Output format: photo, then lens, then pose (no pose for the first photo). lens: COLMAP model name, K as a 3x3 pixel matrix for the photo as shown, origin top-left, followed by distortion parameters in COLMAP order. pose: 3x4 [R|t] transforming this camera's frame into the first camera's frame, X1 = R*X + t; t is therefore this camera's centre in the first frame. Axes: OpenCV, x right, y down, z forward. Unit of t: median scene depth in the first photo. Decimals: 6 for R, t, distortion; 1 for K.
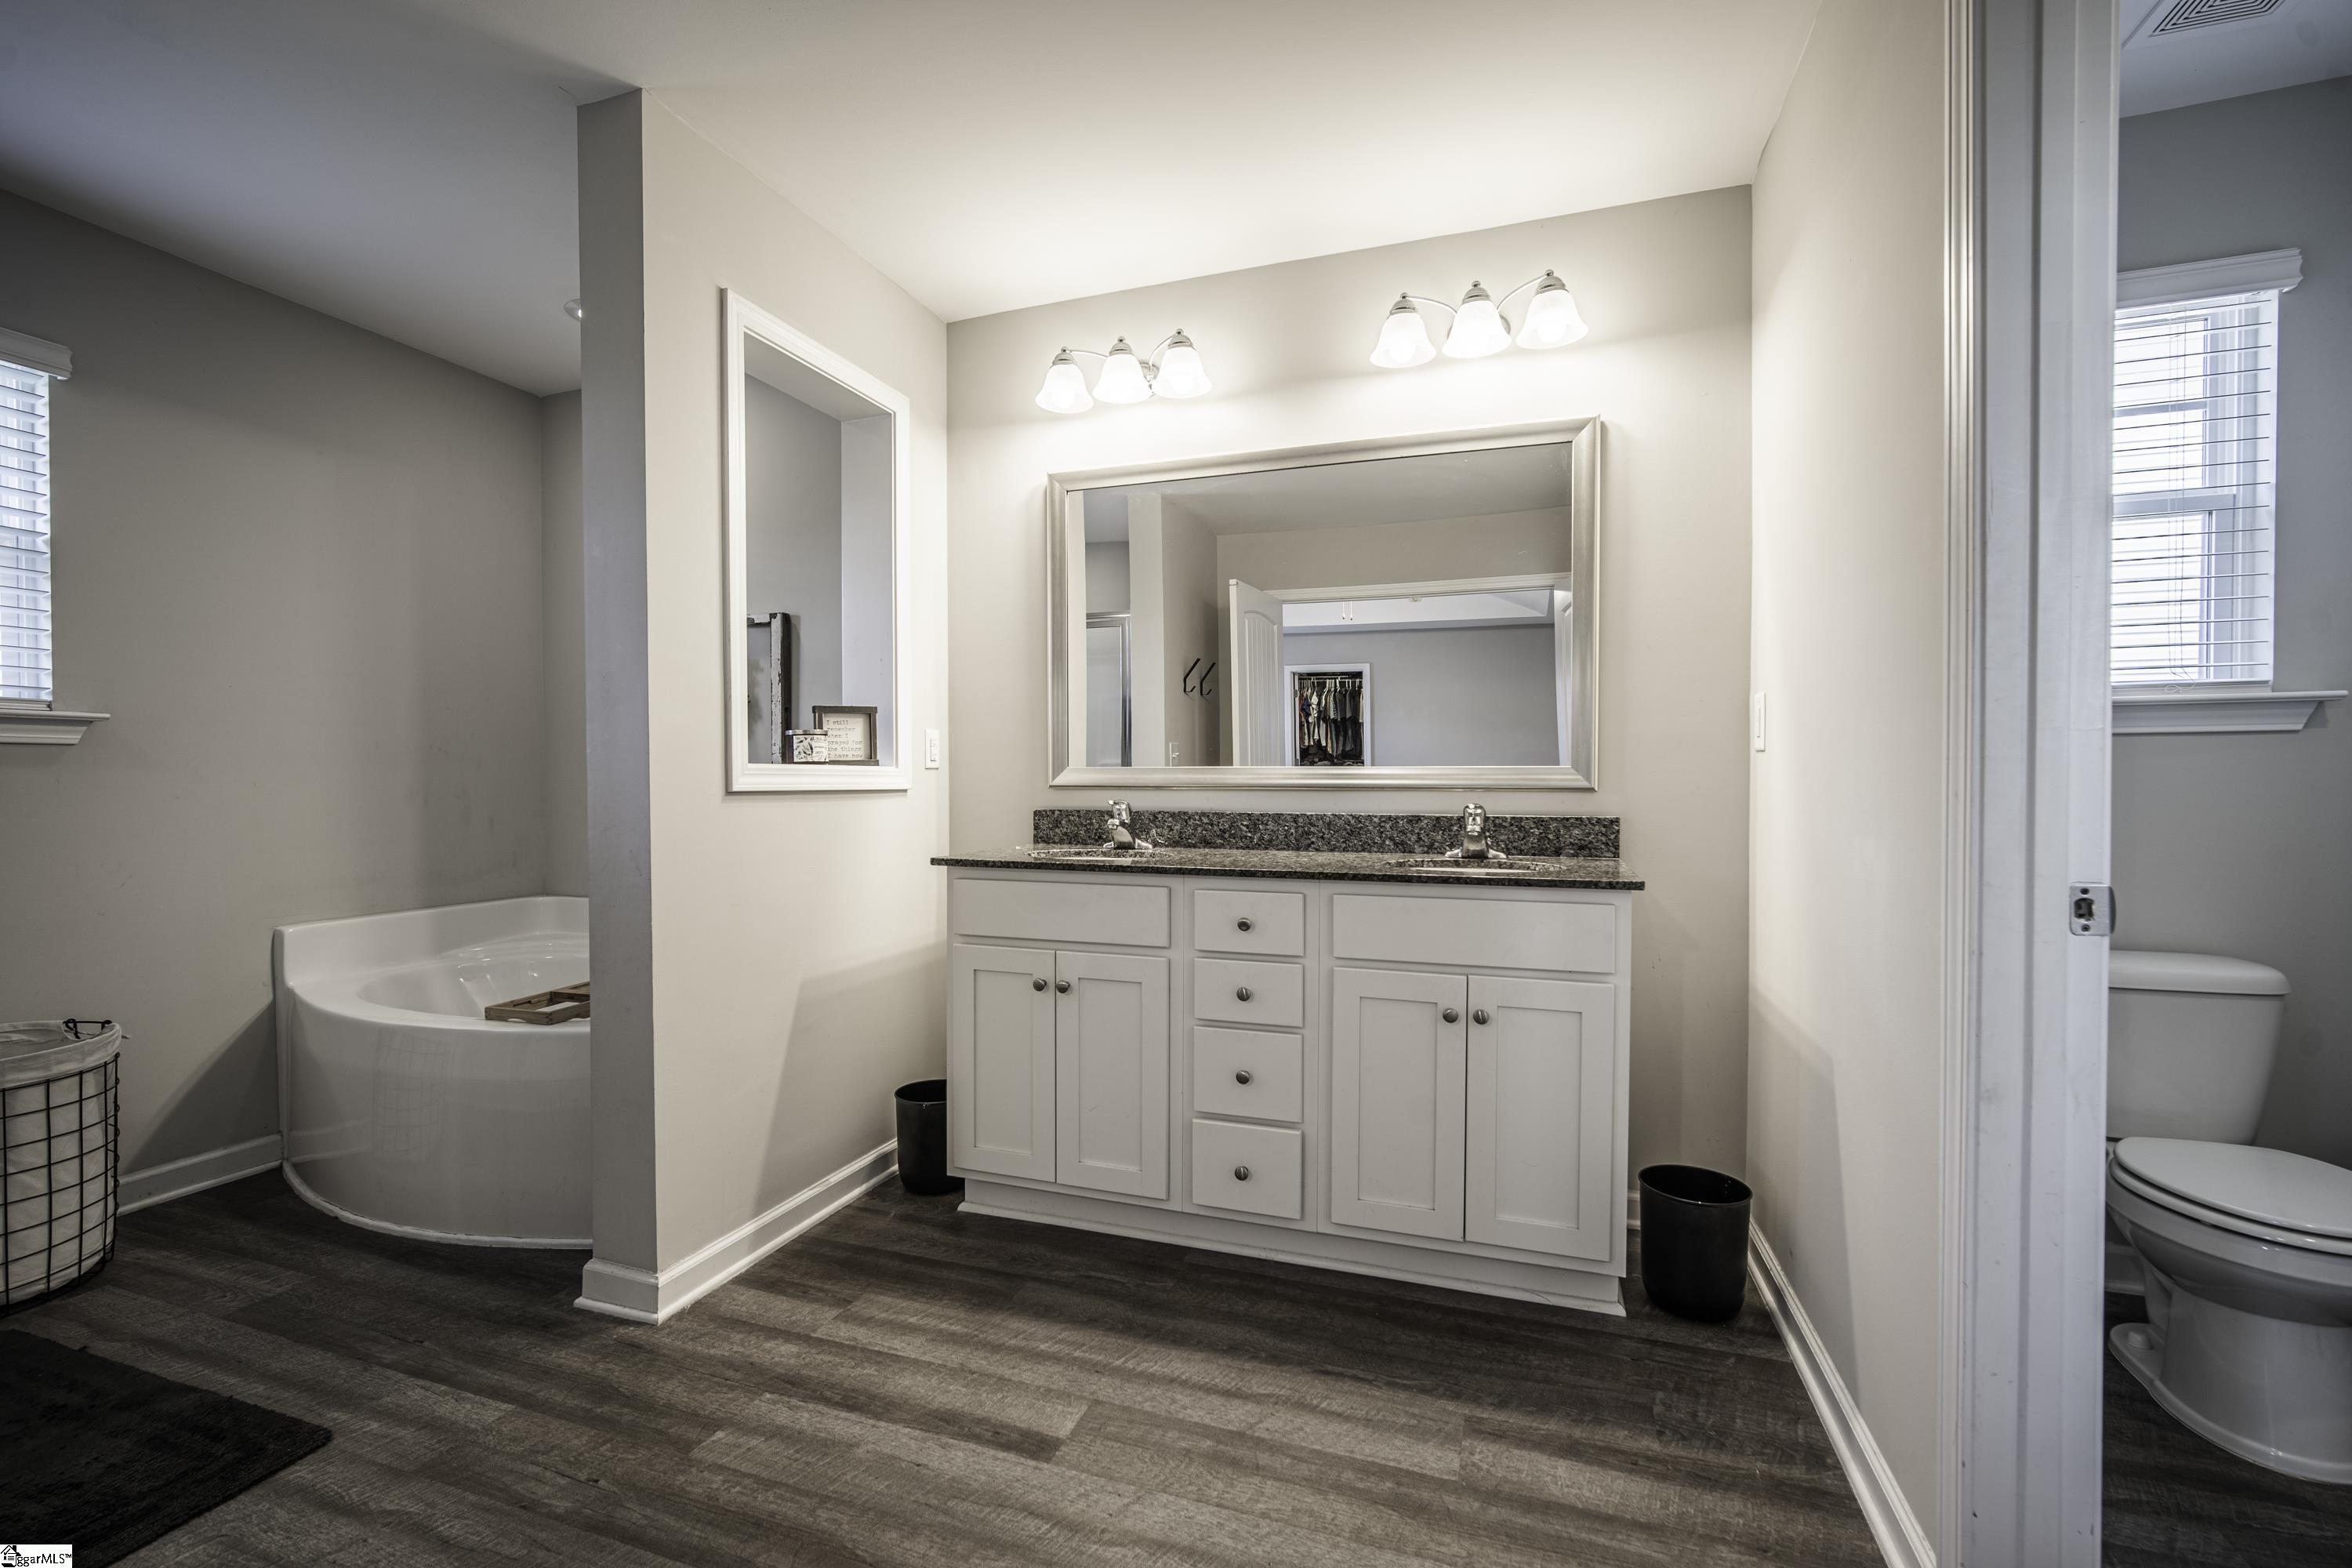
lens RADIAL K [[1006.7, 0, 1167.7], [0, 1006.7, 788.8], [0, 0, 1]] dist [-0.001736, 0.000656]
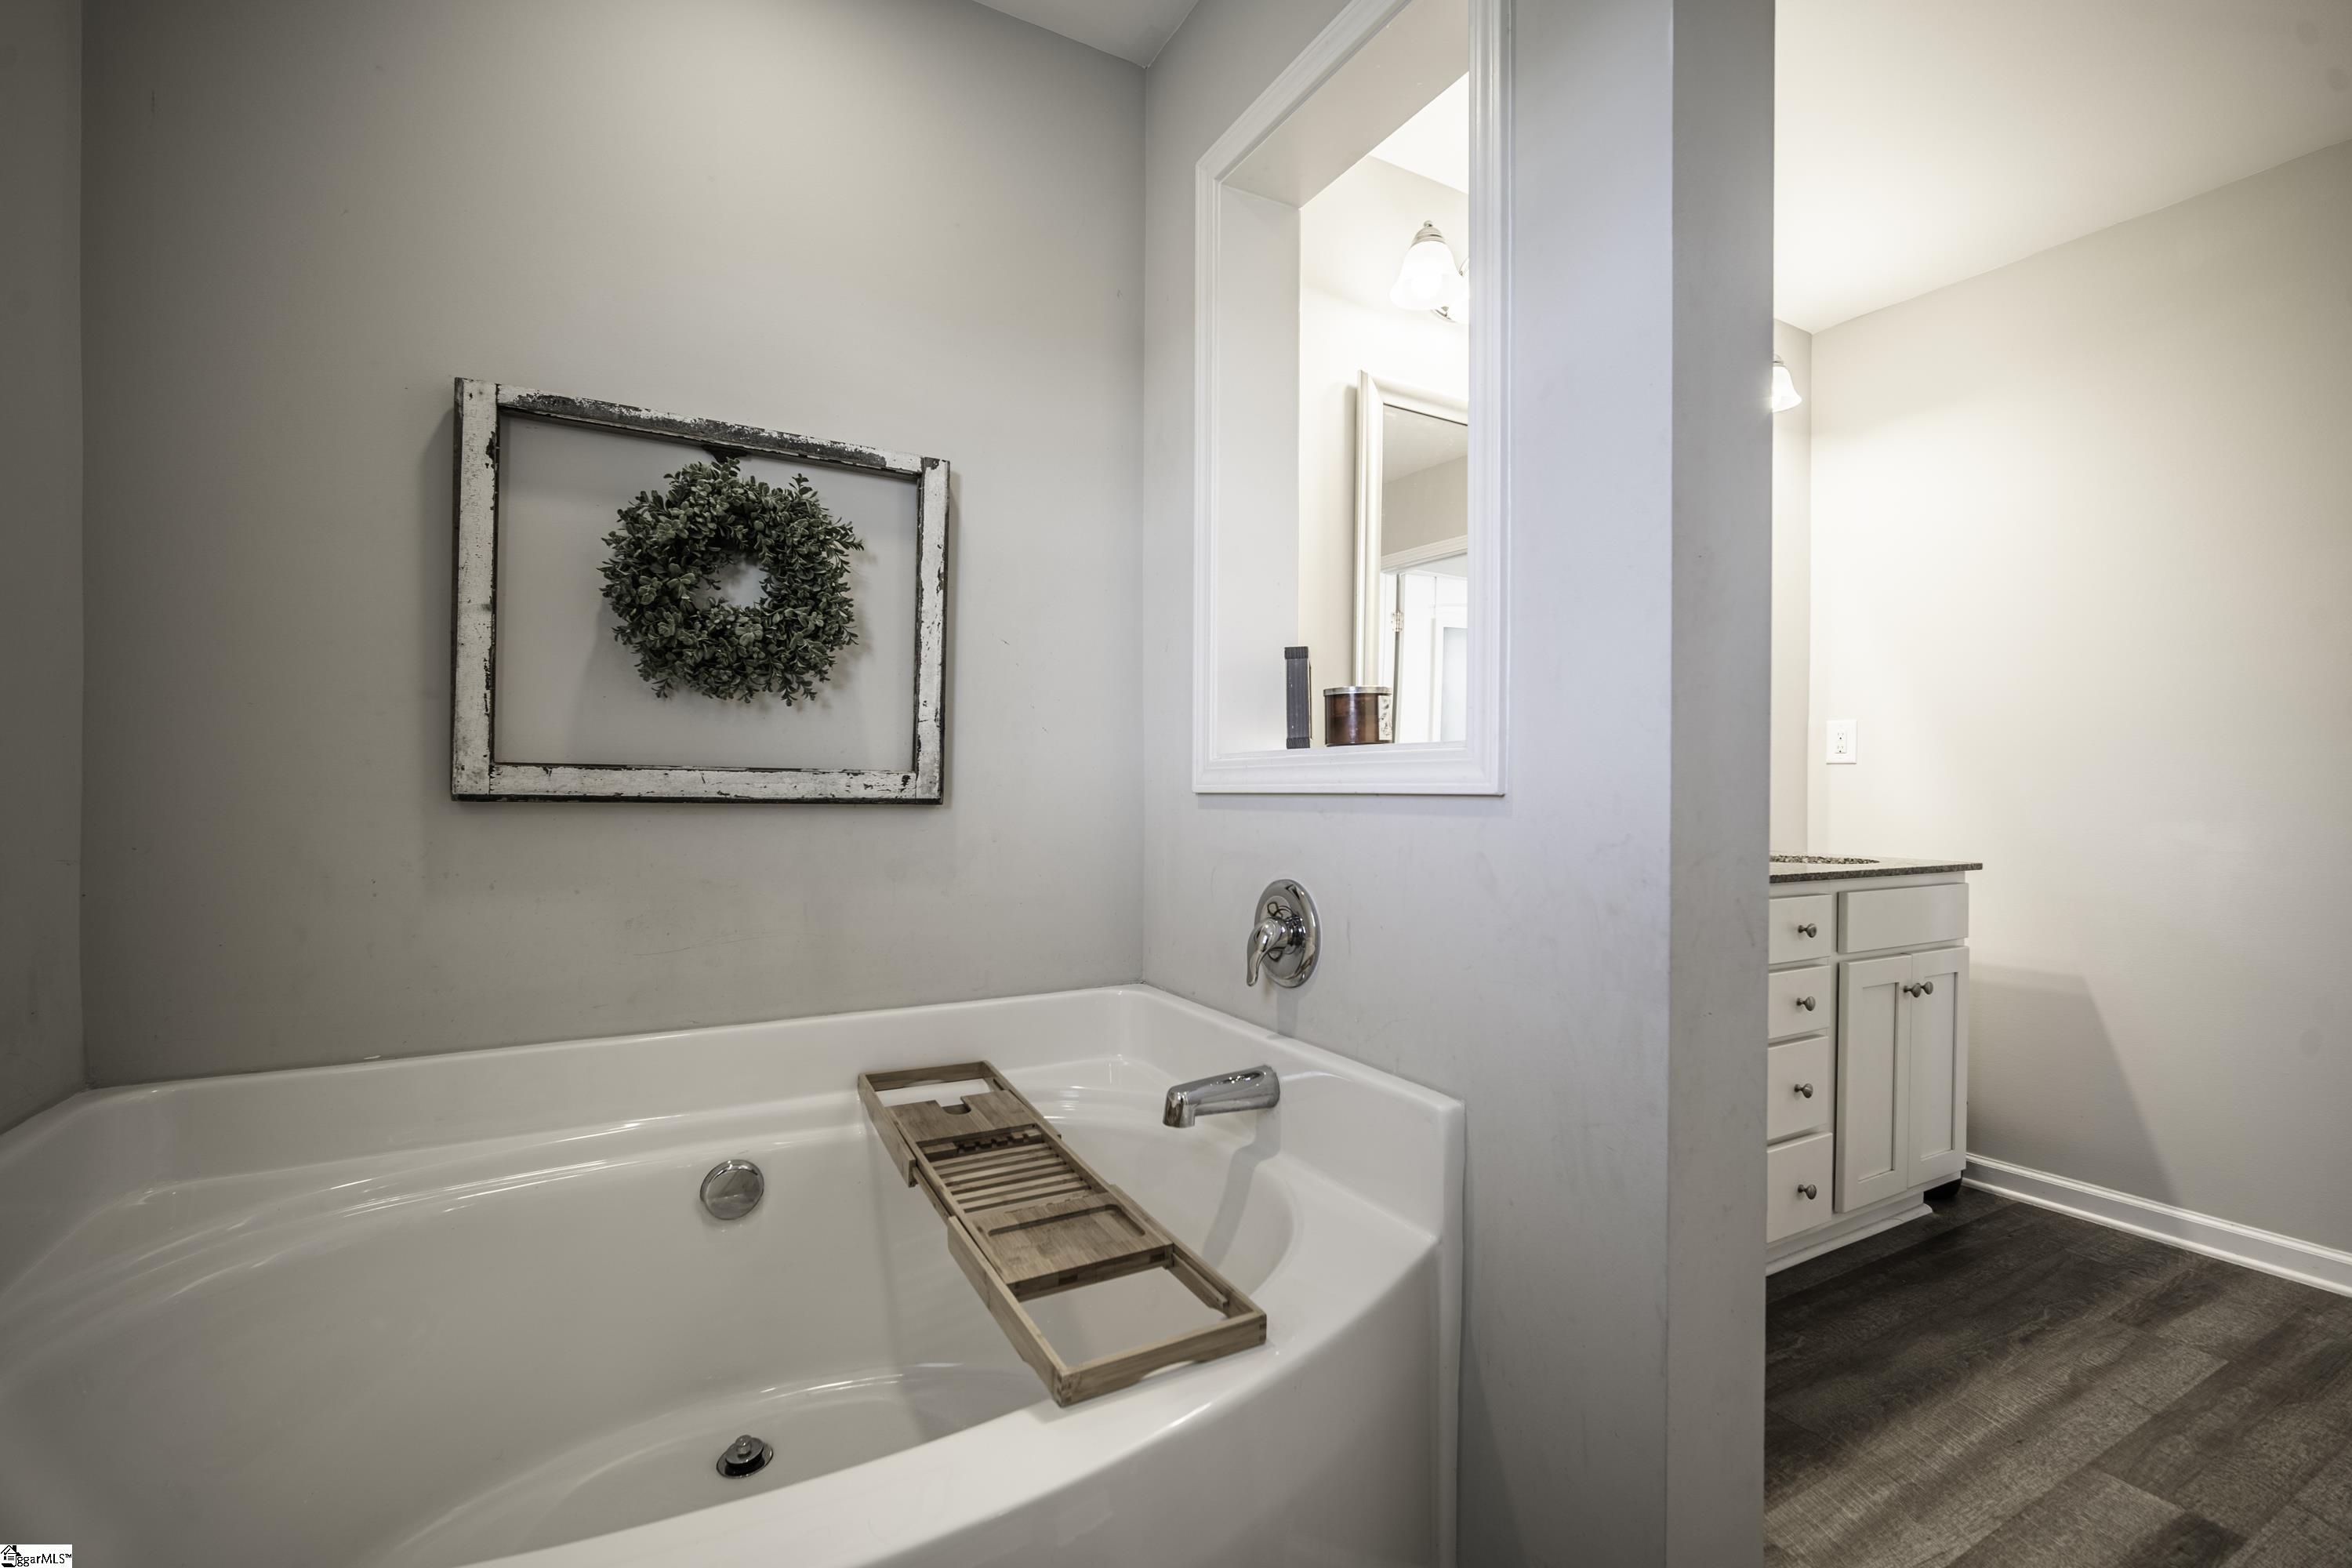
lens RADIAL K [[1006.7, 0, 1170.9], [0, 1006.7, 783.6], [0, 0, 1]] dist [-0.001736, 0.000656]
pose [[0.665791, 0.009946, 0.746072, -1.243116], [-0.002926, 0.999938, -0.010719, 0.007932], [-0.746132, 0.004954, 0.665779, 0.966973]]
